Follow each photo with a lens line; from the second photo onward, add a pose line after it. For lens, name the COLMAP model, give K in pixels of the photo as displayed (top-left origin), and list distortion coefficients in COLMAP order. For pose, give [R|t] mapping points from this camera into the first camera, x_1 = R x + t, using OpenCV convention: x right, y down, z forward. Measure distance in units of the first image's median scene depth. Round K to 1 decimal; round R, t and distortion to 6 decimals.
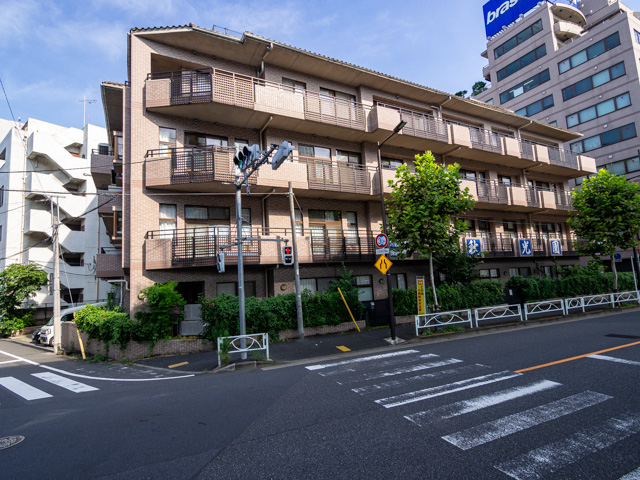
lens RADIAL K [[342.7, 0, 321.1], [0, 342.7, 238.5], [0, 0, 1]] dist [-0.000001, -0.000304]
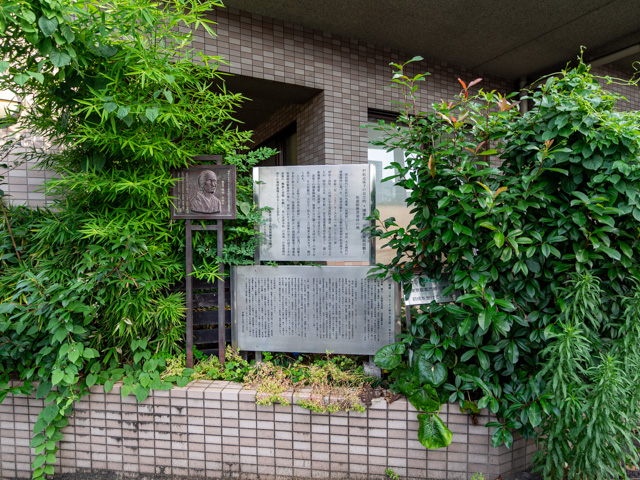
lens RADIAL K [[382.5, 0, 319.9], [0, 382.5, 241.3], [0, 0, 1]] dist [0.003087, -0.000300]
pose [[0.998870, 0.041075, -0.023921, -0.362548], [-0.037314, 0.989349, 0.140696, 0.201079], [0.029445, -0.139645, 0.989764, 0.814612]]
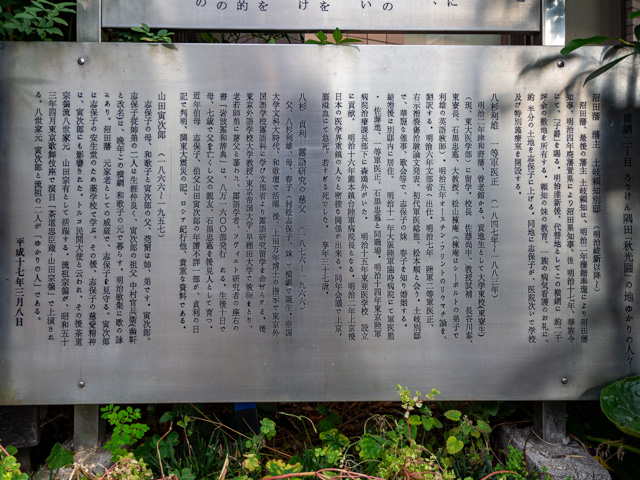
lens RADIAL K [[467.5, 0, 318.9], [0, 467.5, 237.9], [0, 0, 1]] dist [0.016692, 0.000614]
pose [[0.991899, 0.046029, 0.118396, -0.374899], [-0.055242, 0.995596, 0.075746, 0.253924], [-0.114389, -0.081673, 0.990073, 0.929900]]
